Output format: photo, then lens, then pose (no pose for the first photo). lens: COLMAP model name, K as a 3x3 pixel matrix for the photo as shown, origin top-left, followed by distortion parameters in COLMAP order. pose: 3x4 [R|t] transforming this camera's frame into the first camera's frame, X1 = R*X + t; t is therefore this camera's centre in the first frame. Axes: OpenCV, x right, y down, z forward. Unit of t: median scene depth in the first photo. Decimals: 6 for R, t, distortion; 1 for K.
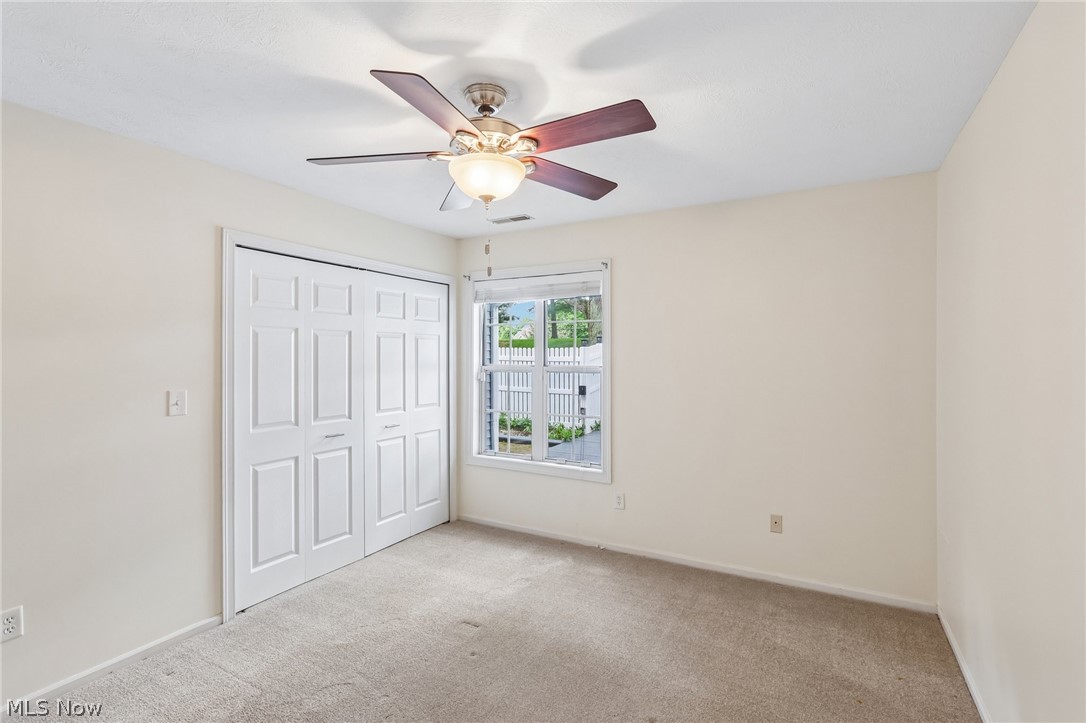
lens RADIAL K [[511.8, 0, 544.3], [0, 511.8, 363.8], [0, 0, 1]] dist [0.000663, 0.000242]
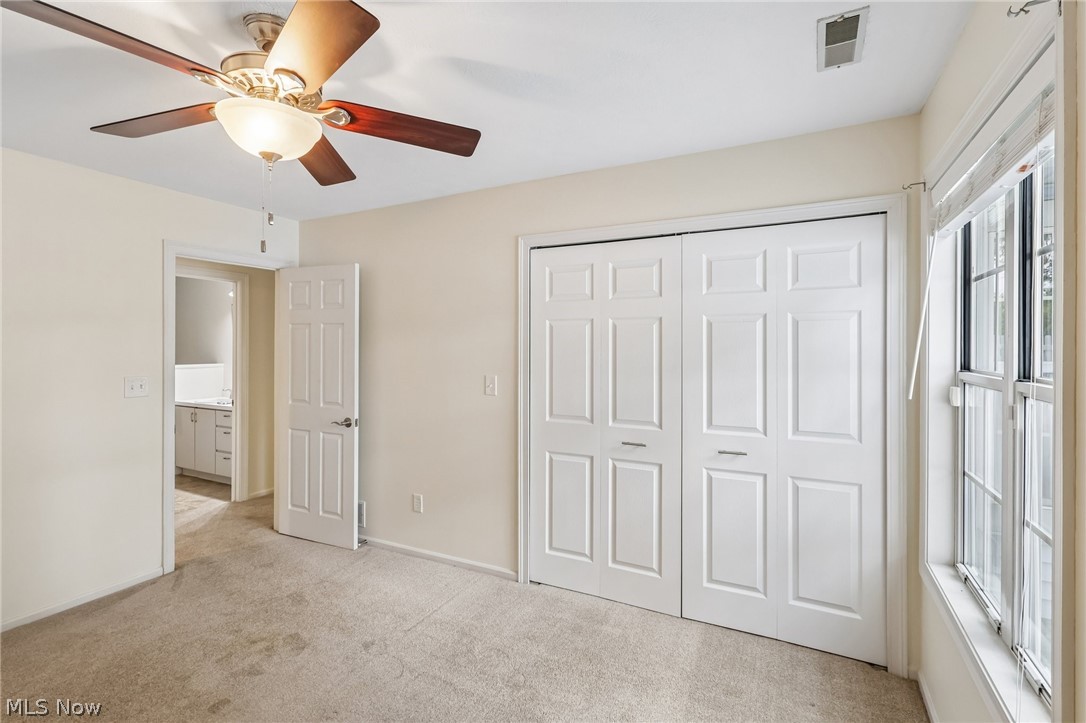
lens RADIAL K [[507.8, 0, 542.2], [0, 507.8, 349.4], [0, 0, 1]] dist [-0.003801, -0.000282]
pose [[0.023098, 0.004643, -0.999722, 0.419180], [-0.014713, 0.999883, 0.004304, -0.015536], [0.999625, 0.014609, 0.023163, 0.843362]]
